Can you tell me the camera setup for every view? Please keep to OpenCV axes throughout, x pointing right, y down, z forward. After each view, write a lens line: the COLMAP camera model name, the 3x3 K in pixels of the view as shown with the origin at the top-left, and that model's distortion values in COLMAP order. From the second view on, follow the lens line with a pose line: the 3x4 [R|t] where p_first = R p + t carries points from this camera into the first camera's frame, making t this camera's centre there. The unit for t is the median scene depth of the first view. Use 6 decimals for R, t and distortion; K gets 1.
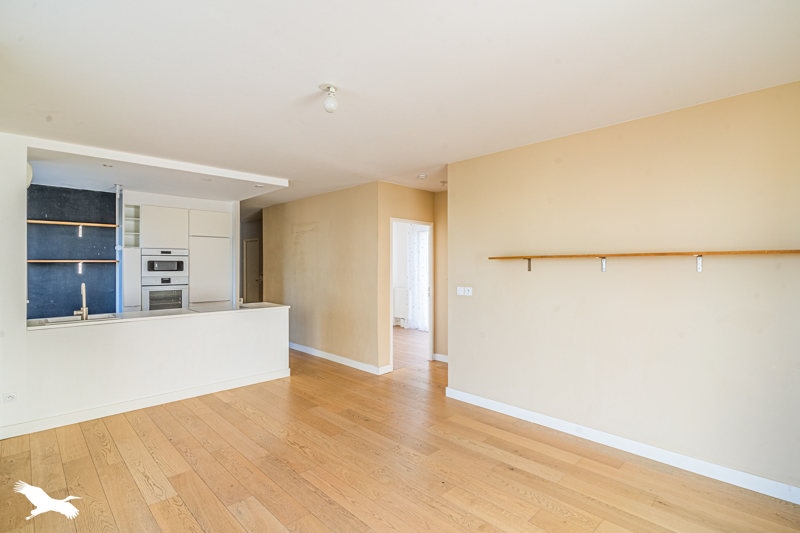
lens RADIAL K [[388.9, 0, 398.3], [0, 388.9, 264.6], [0, 0, 1]] dist [-0.002071, 0.000253]
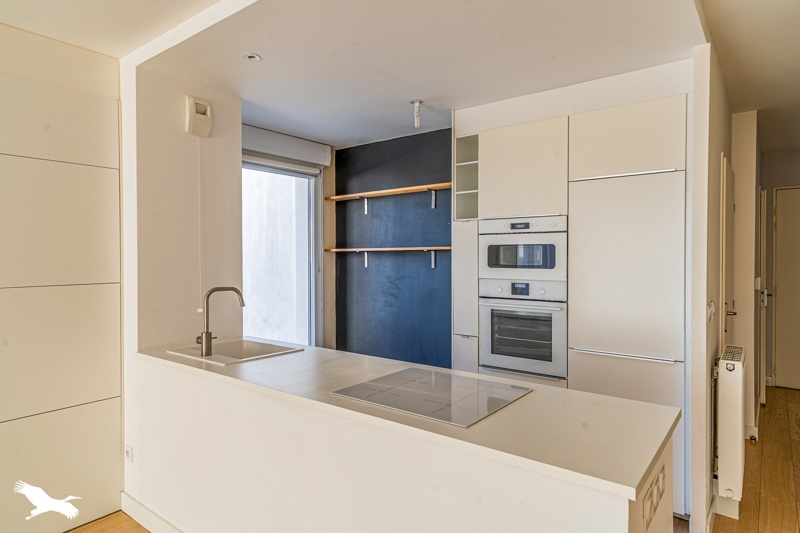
lens RADIAL K [[475.3, 0, 399.8], [0, 475.3, 261.5], [0, 0, 1]] dist [0.020704, -0.000361]
pose [[0.138536, 0.012178, -0.990282, -0.081729], [-0.000215, 0.999925, 0.012267, 0.003054], [0.990357, -0.001486, 0.138529, 0.857569]]
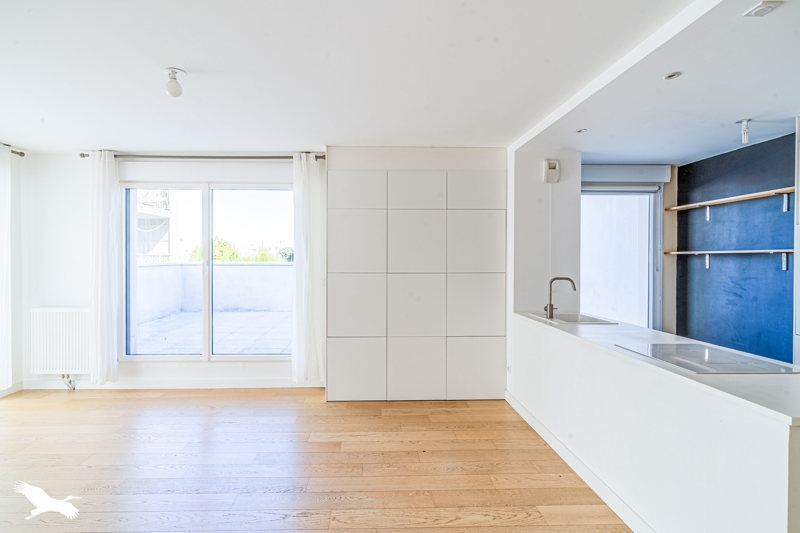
lens RADIAL K [[388.9, 0, 374.4], [0, 388.9, 261.5], [0, 0, 1]] dist [-0.002071, 0.000253]
pose [[-0.683585, 0.008283, -0.729824, 0.089556], [-0.000717, 0.999927, 0.012021, 0.001594], [0.729871, 0.008741, -0.683529, 0.960991]]
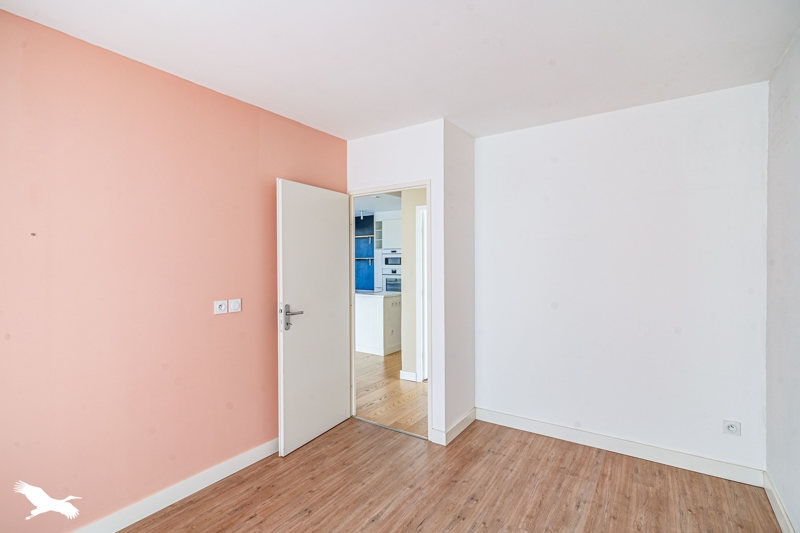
lens RADIAL K [[388.9, 0, 401.1], [0, 388.9, 264.7], [0, 0, 1]] dist [-0.002071, 0.000253]
pose [[0.196205, 0.012996, -0.980477, 0.864934], [0.003136, 0.999899, 0.013881, -0.003381], [0.980558, -0.005799, 0.196144, 0.814858]]
